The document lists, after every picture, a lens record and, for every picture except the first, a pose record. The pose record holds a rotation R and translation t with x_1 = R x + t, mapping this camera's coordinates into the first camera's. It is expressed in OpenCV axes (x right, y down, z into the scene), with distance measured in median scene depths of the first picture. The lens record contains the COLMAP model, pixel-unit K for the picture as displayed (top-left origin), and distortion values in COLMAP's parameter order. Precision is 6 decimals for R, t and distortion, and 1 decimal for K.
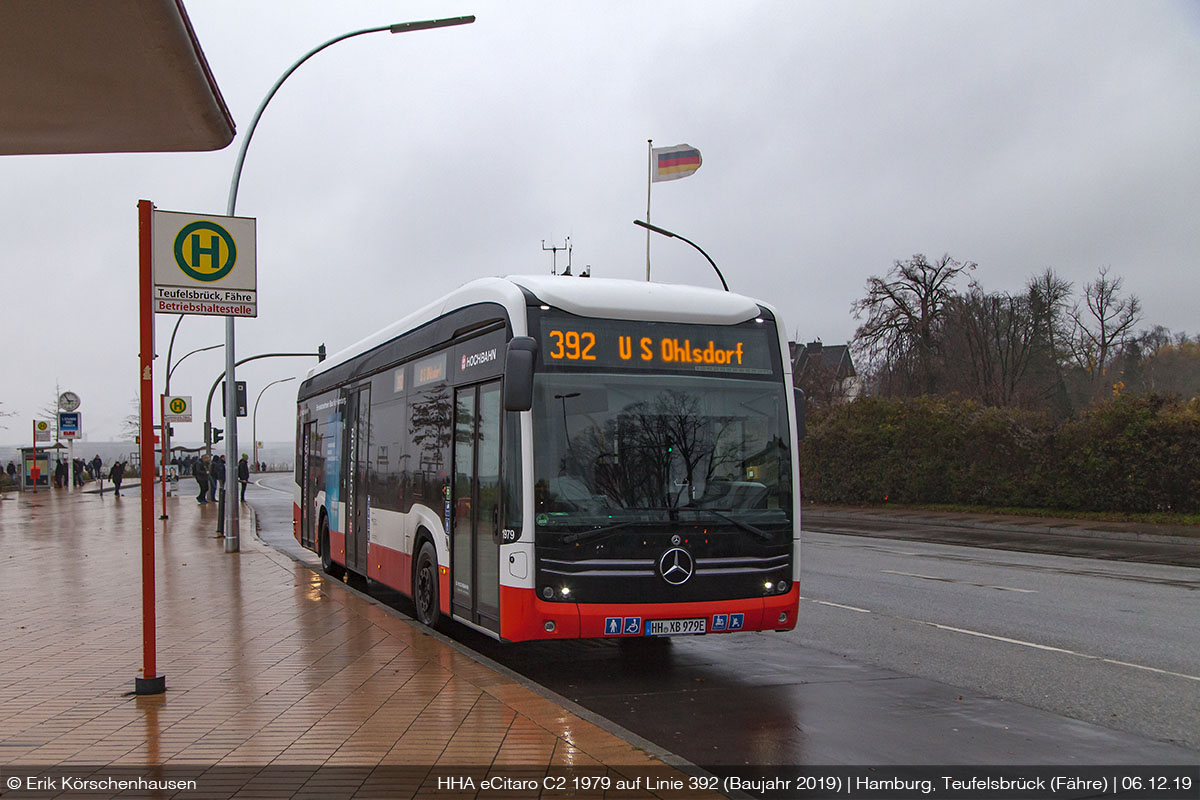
lens RADIAL K [[1072.4, 0, 537.5], [0, 1072.4, 442.3], [0, 0, 1]] dist [0.008009, 0.004685]
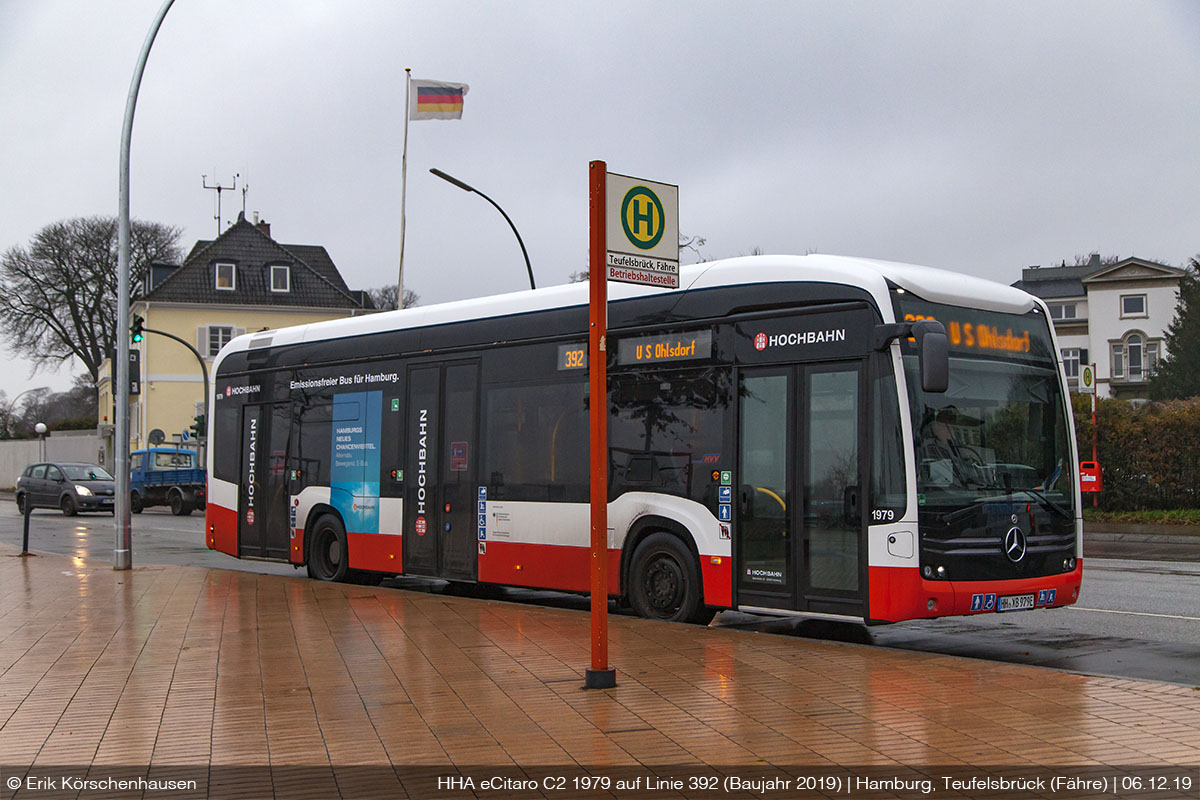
lens RADIAL K [[1353.8, 0, 600.0], [0, 1353.8, 400.0], [0, 0, 1]] dist [0.012727, 0.015695]
pose [[0.936998, 0.017798, 0.348880, -0.703985], [-0.007216, 0.999474, -0.031607, 0.019848], [-0.349260, 0.027098, 0.936634, -0.096534]]
